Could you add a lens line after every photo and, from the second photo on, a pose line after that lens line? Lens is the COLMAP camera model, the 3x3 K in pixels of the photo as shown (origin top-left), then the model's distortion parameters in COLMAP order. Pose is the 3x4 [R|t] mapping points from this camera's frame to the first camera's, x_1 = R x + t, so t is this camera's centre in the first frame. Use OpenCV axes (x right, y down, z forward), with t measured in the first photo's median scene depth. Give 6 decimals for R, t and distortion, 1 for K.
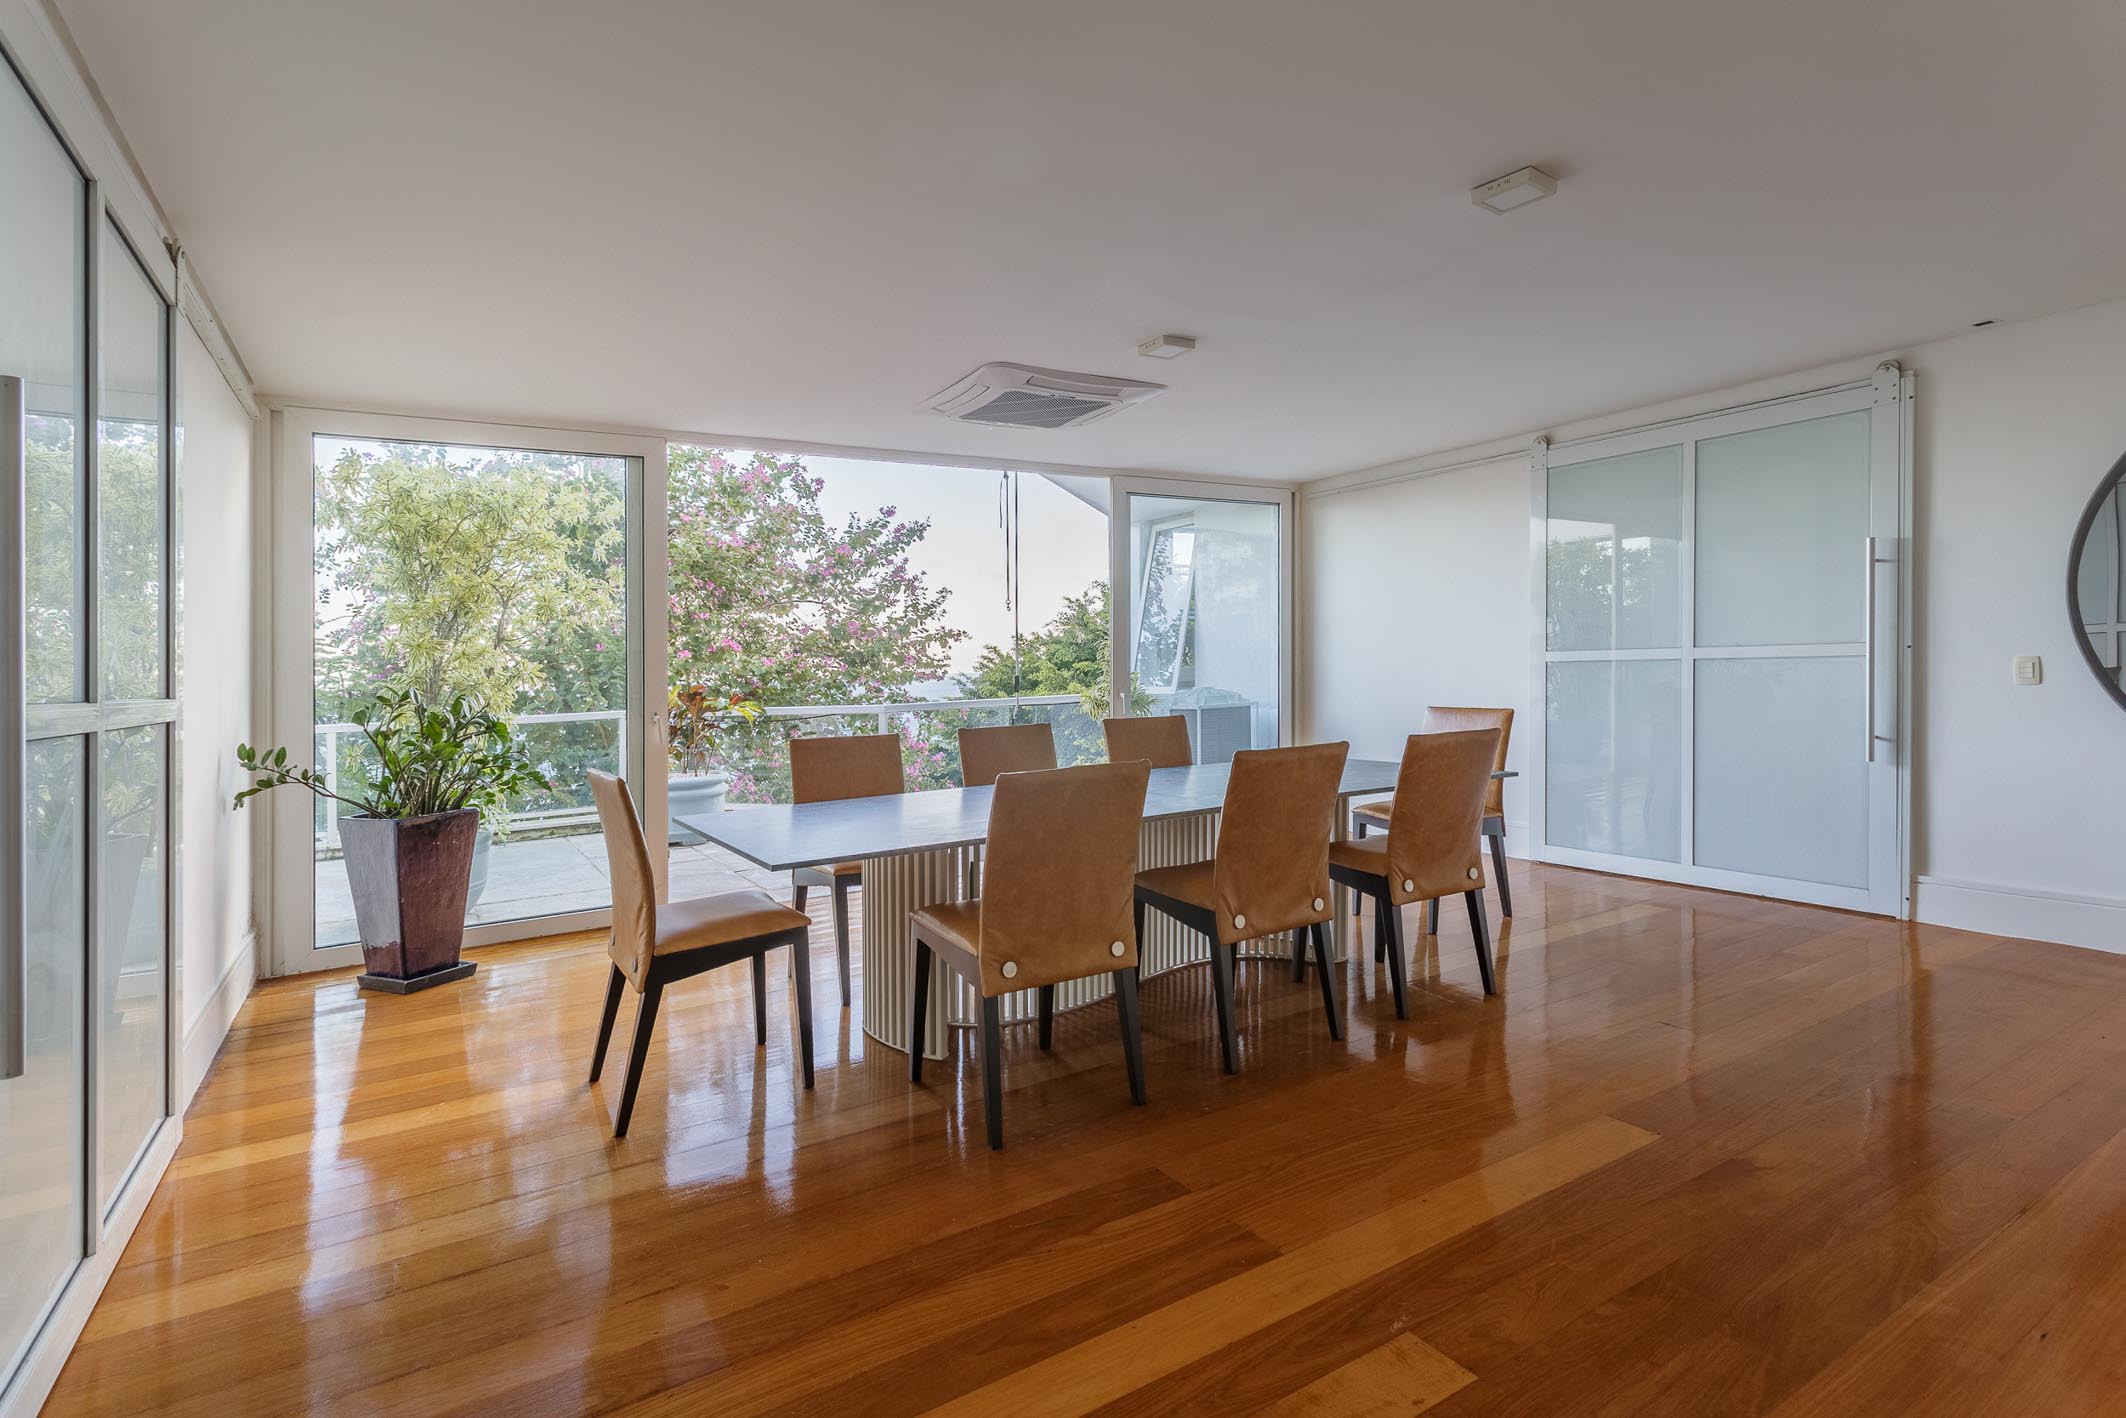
lens RADIAL K [[1033.5, 0, 1059.8], [0, 1033.5, 671.9], [0, 0, 1]] dist [0.000746, 0.000856]
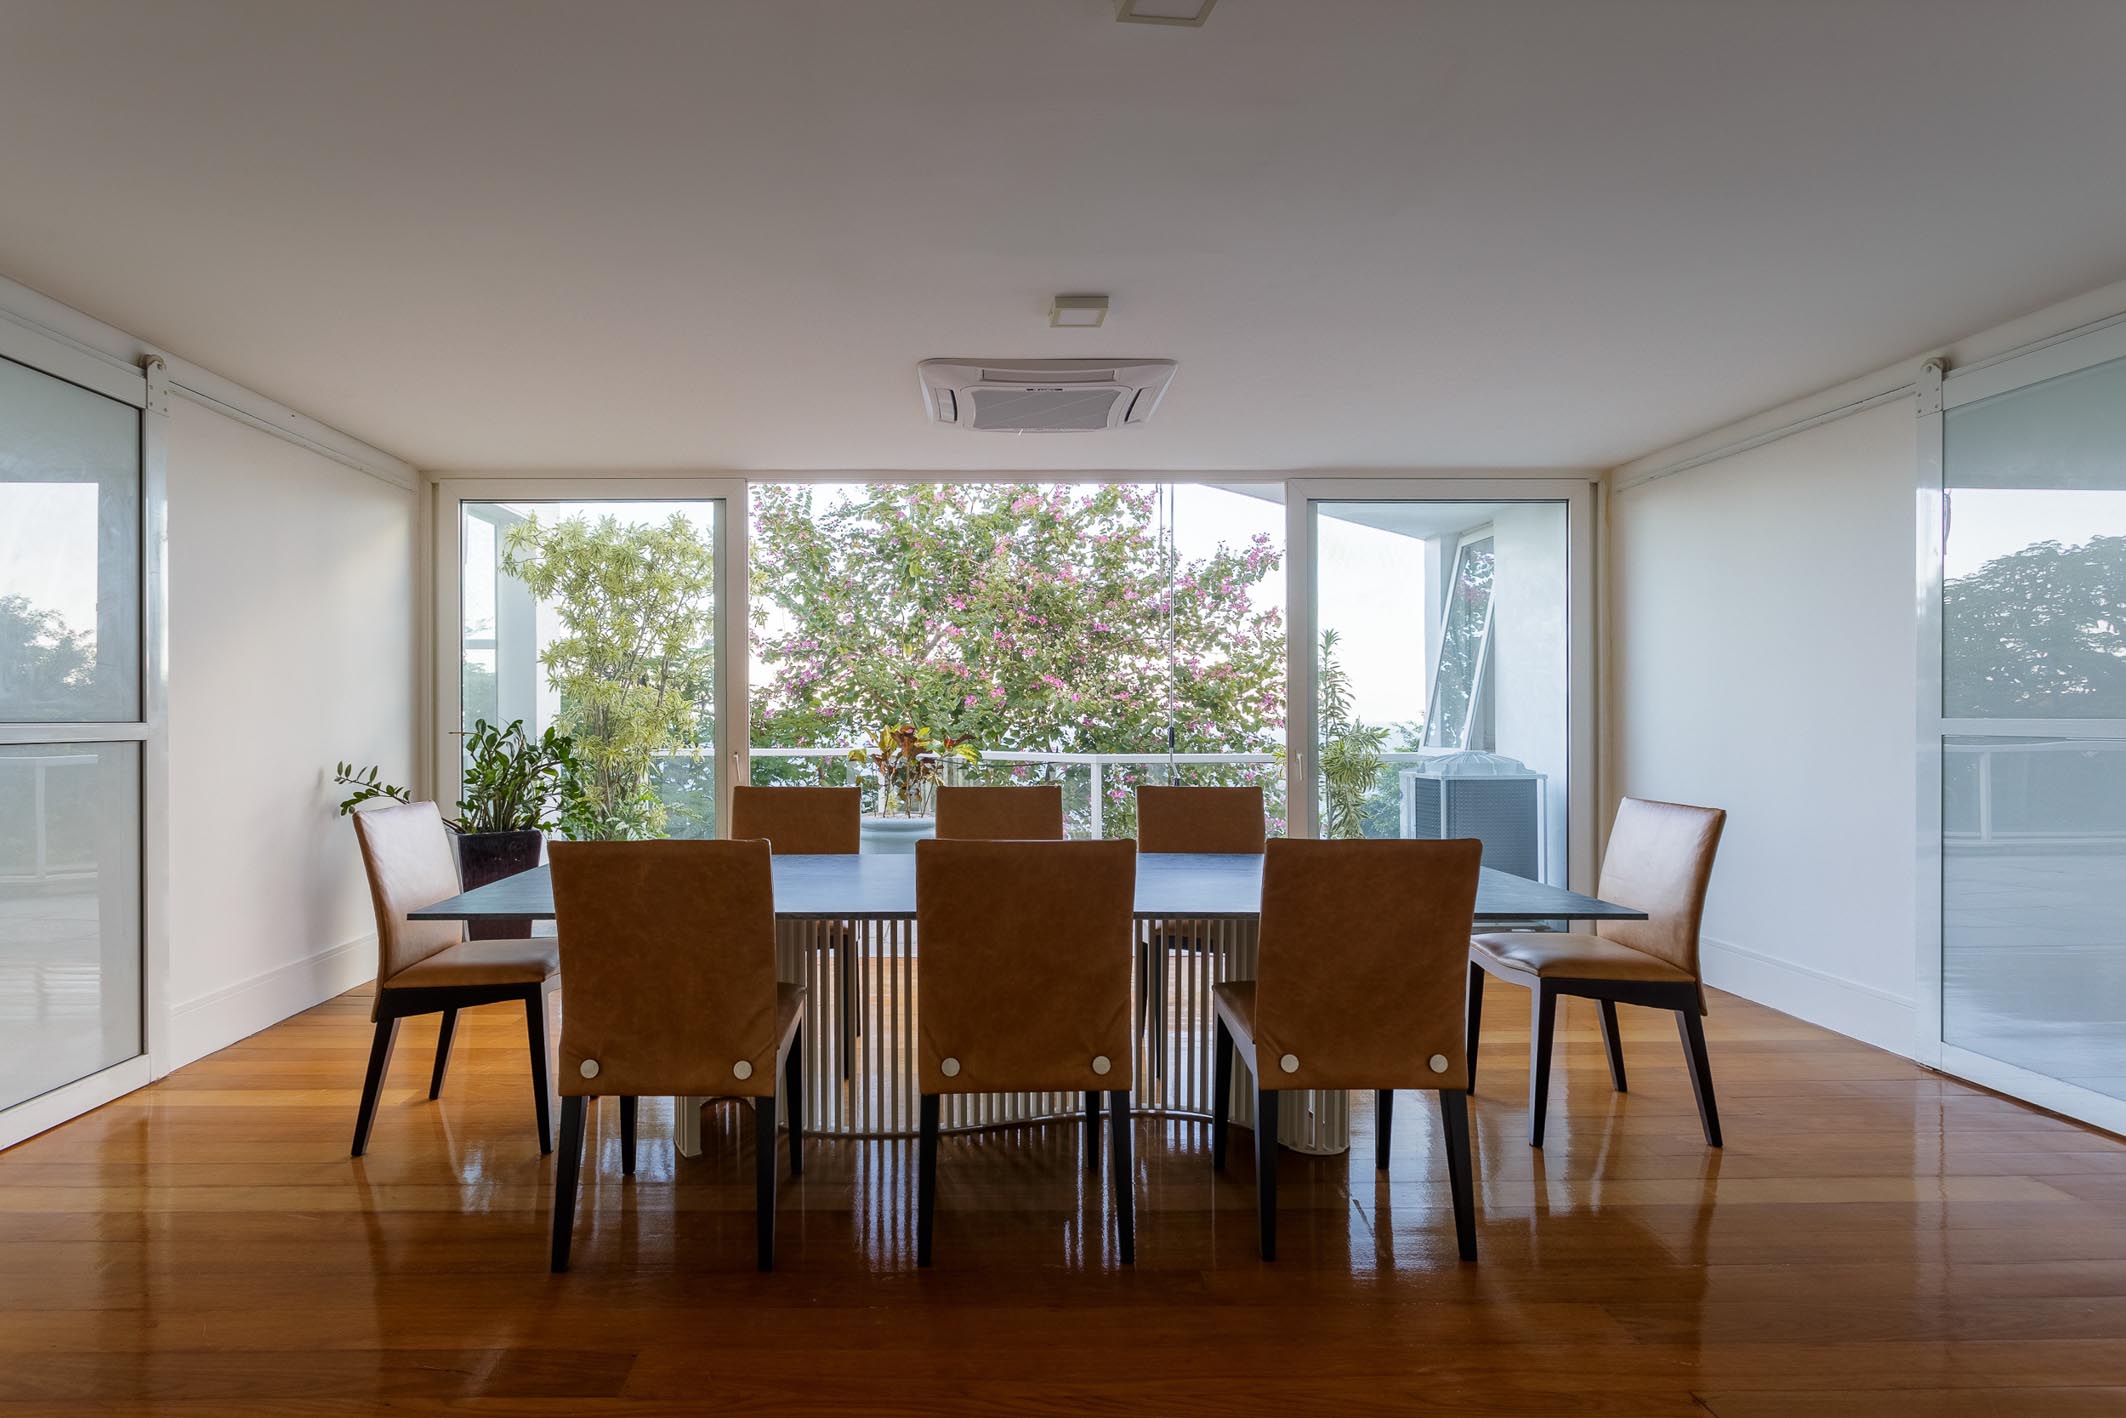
lens RADIAL K [[1098.5, 0, 1063.0], [0, 1098.5, 709.0], [0, 0, 1]] dist [-0.005849, -0.000463]
pose [[0.859072, 0.027515, -0.511115, 0.505237], [-0.028856, 0.999569, 0.005310, -0.019038], [0.511041, 0.010187, 0.859496, 0.278199]]
